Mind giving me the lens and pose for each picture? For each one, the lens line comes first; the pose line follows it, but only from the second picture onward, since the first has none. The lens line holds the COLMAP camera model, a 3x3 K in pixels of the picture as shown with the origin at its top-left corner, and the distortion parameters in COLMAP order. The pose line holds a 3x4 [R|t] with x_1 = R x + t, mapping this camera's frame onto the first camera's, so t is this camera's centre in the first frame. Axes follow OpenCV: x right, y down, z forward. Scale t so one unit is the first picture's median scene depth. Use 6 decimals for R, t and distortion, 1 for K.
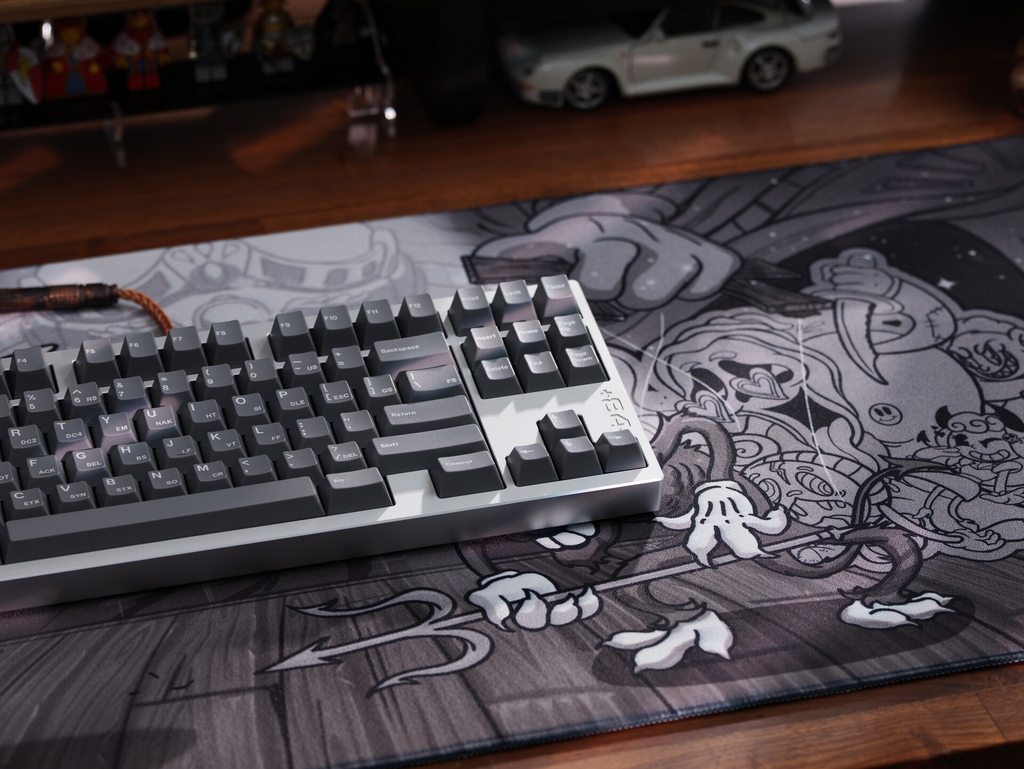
lens RADIAL K [[3302.0, 0, 512.0], [0, 3302.0, 384.5], [0, 0, 1]] dist [-0.074196, 1.786501]
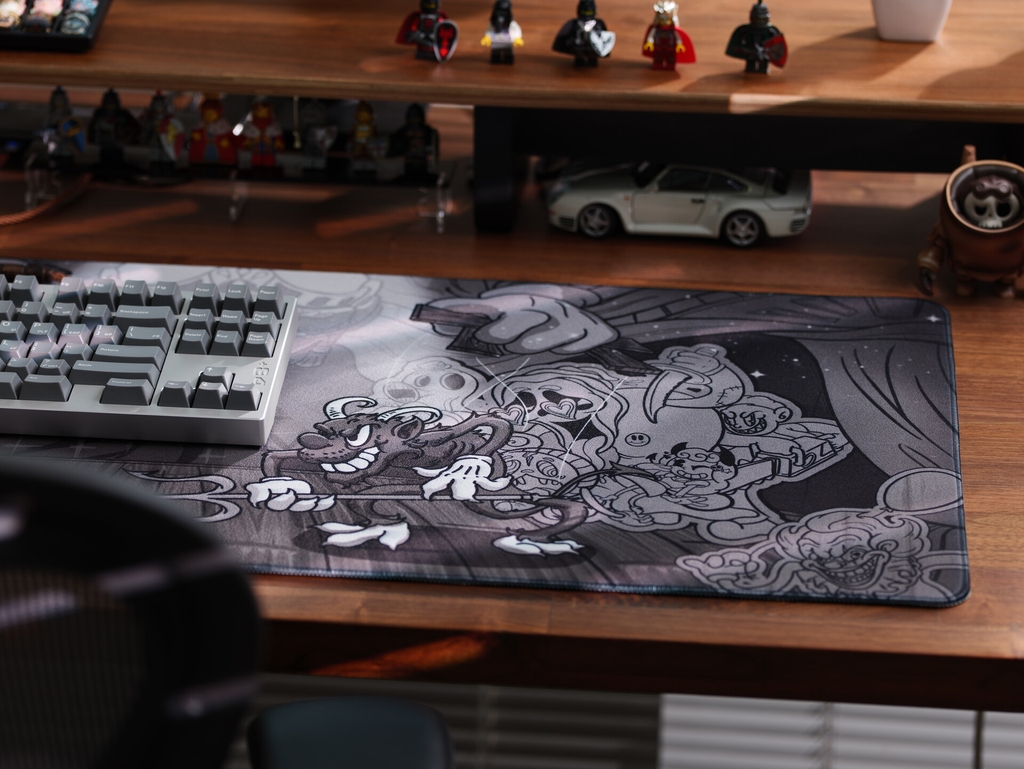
lens RADIAL K [[3260.8, 0, 512.0], [0, 3260.8, 384.5], [0, 0, 1]] dist [-0.229128, 0.098449]
pose [[0.938808, 0.151440, -0.309362, 0.472371], [-0.194878, 0.974117, -0.114537, 0.148111], [0.284009, 0.167817, 0.944021, -0.228291]]
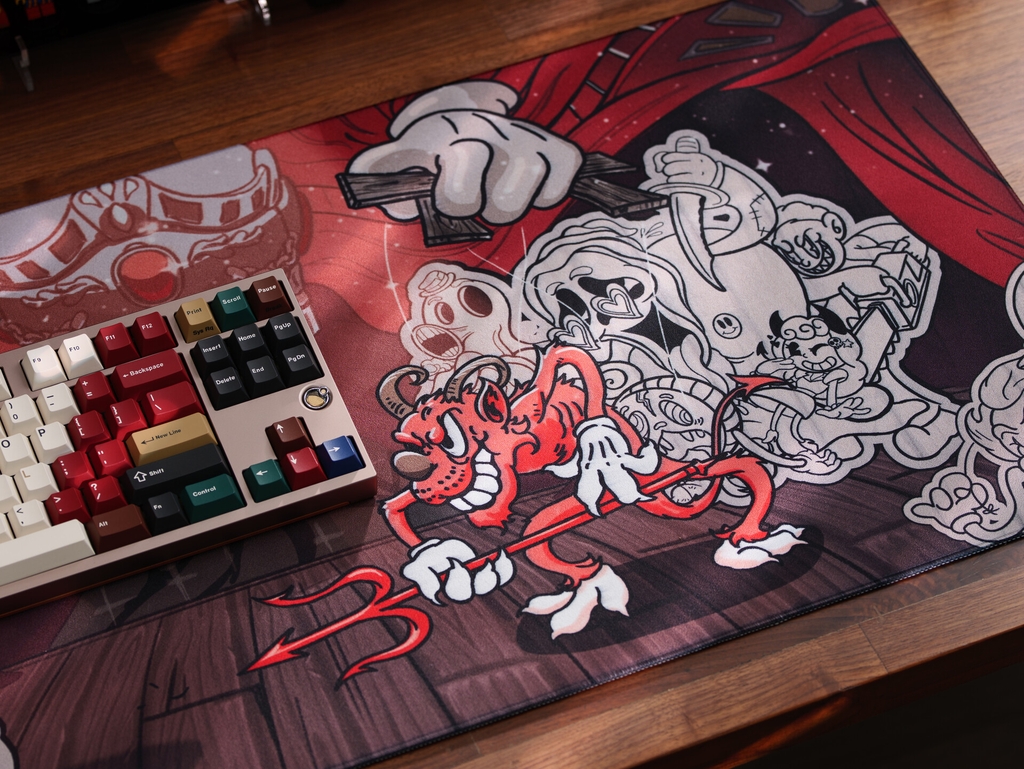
lens RADIAL K [[3302.0, 0, 512.0], [0, 3302.0, 384.5], [0, 0, 1]] dist [-0.074196, 1.786501]
pose [[0.991499, -0.105413, 0.076272, -0.054965], [0.079434, 0.954682, 0.286833, -0.321368], [-0.103052, -0.278336, 0.954940, -0.115003]]
